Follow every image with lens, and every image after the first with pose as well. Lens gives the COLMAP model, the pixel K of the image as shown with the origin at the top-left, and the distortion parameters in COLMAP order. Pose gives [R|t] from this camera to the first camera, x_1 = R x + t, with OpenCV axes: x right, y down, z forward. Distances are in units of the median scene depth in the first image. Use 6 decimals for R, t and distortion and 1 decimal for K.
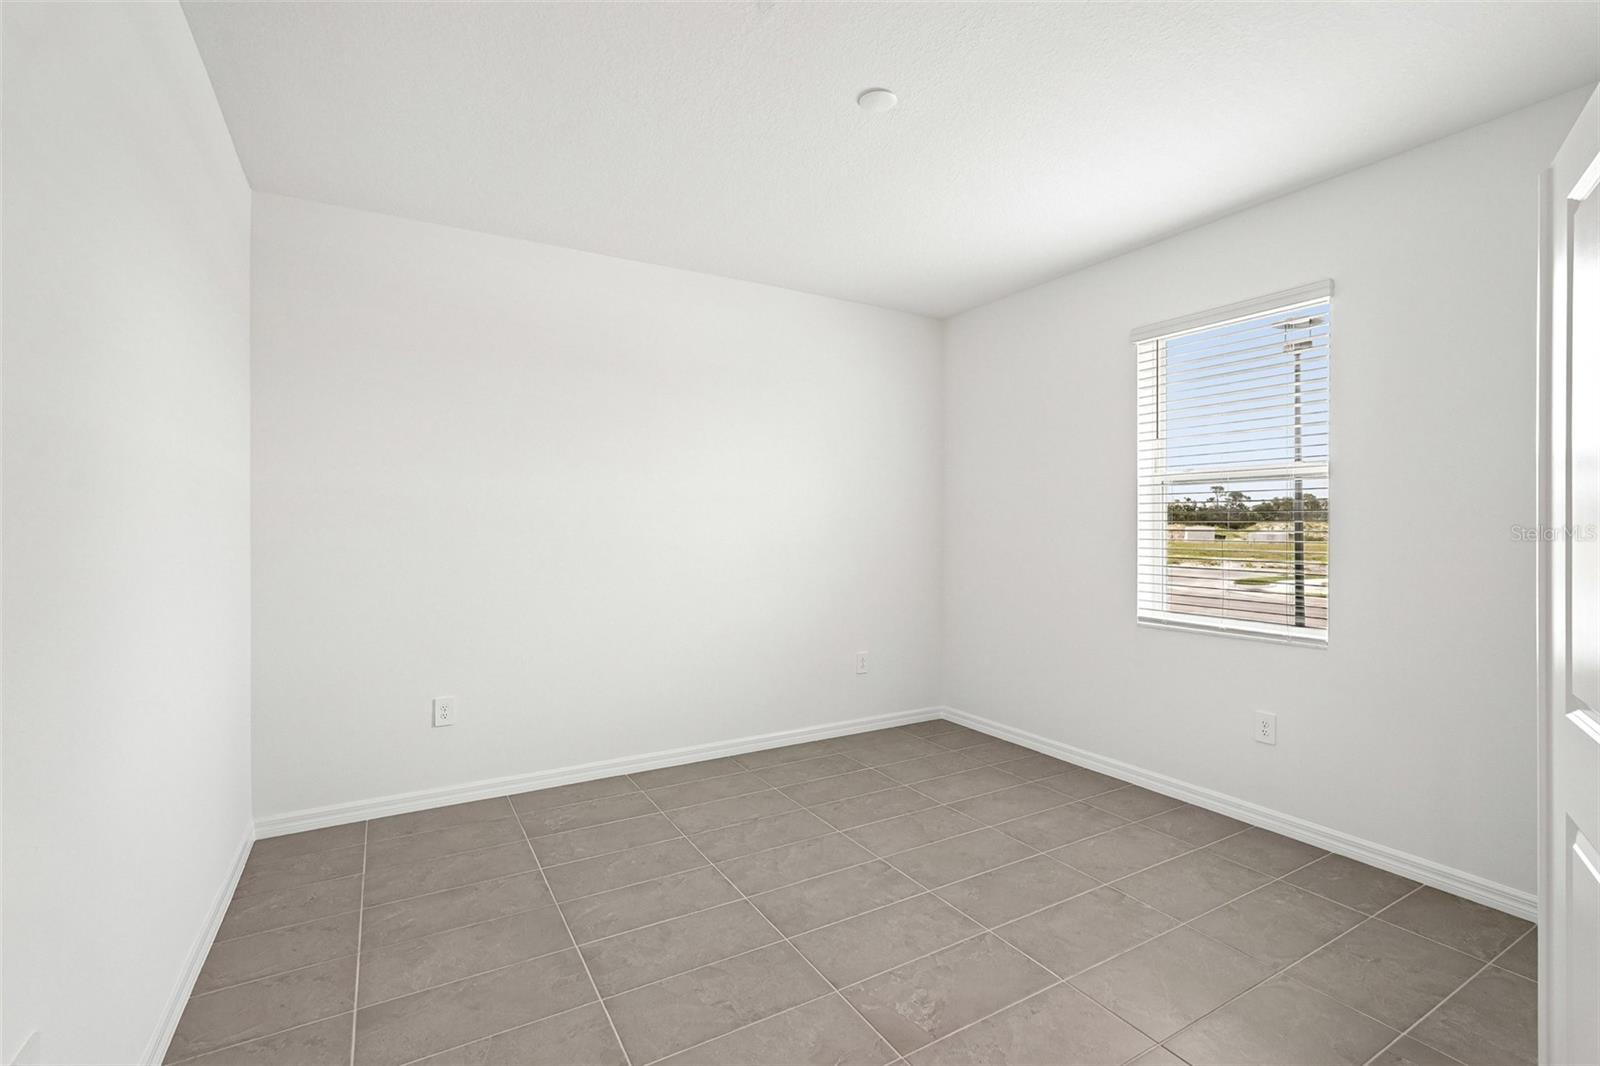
lens RADIAL K [[728.1, 0, 802.7], [0, 728.1, 523.6], [0, 0, 1]] dist [-0.002141, 0.006877]
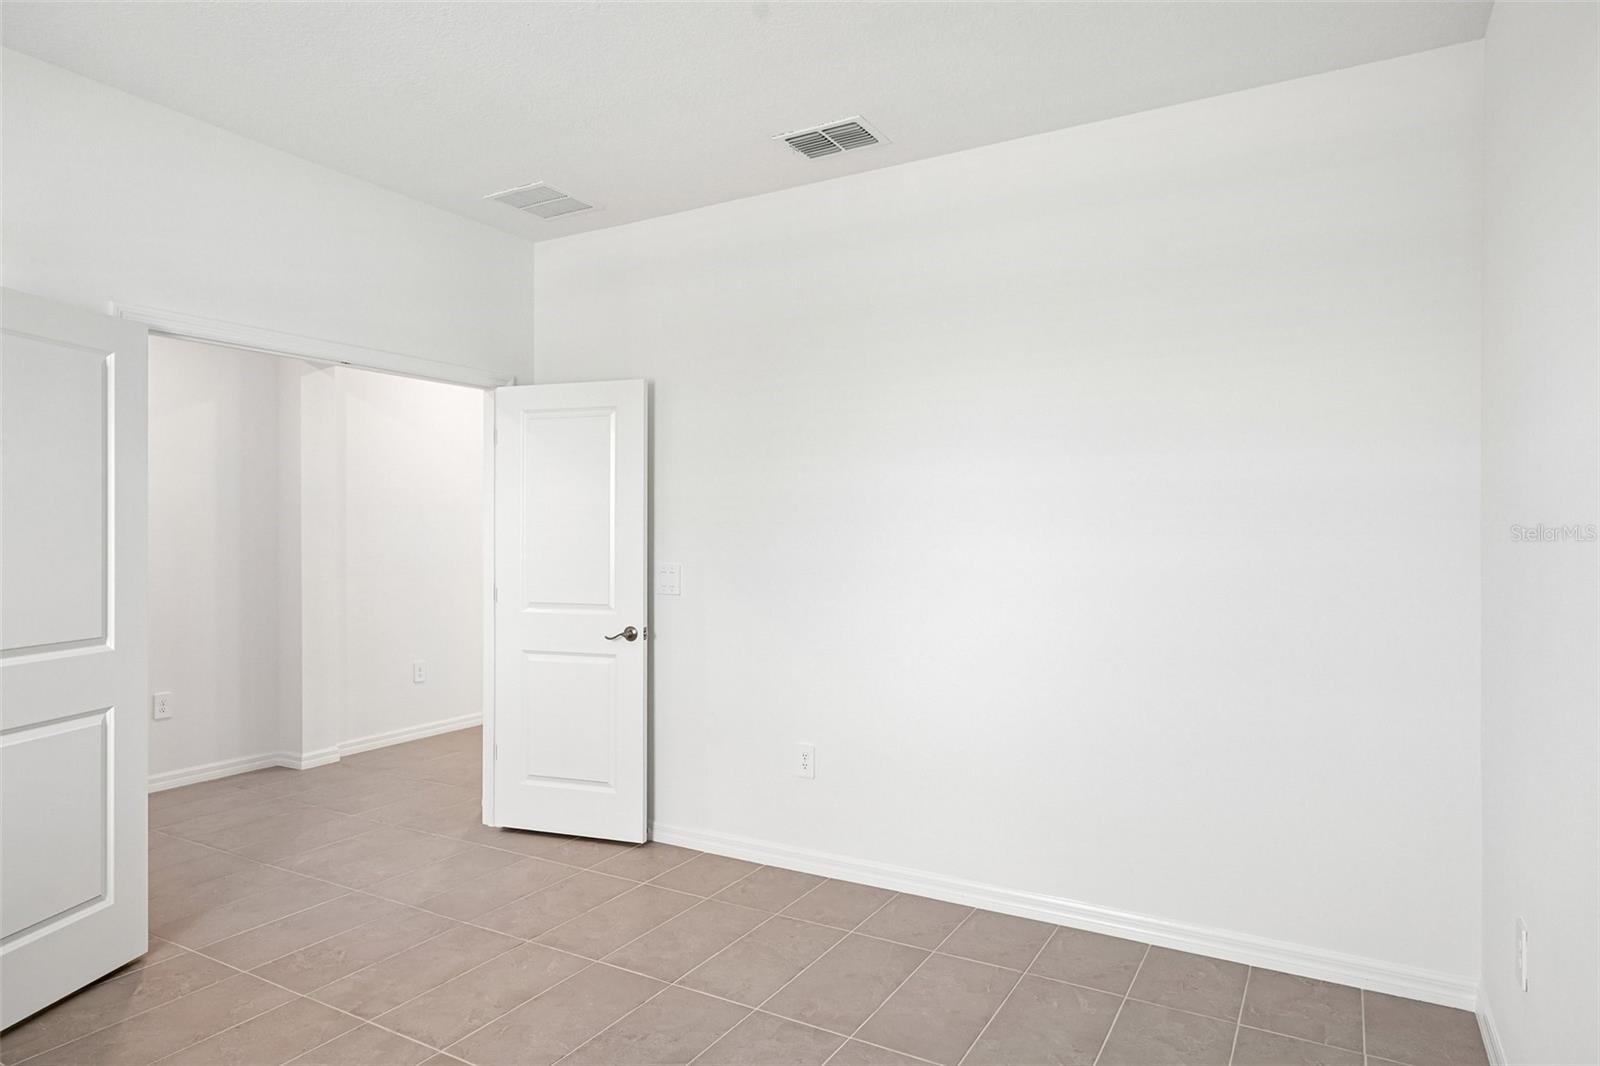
lens RADIAL K [[934.3, 0, 802.6], [0, 934.3, 539.7], [0, 0, 1]] dist [0.011482, -0.002821]
pose [[-0.868047, 0.001598, -0.496479, 0.176234], [-0.000104, 0.999994, 0.003401, -0.002420], [0.496481, 0.003004, -0.868042, 1.210653]]
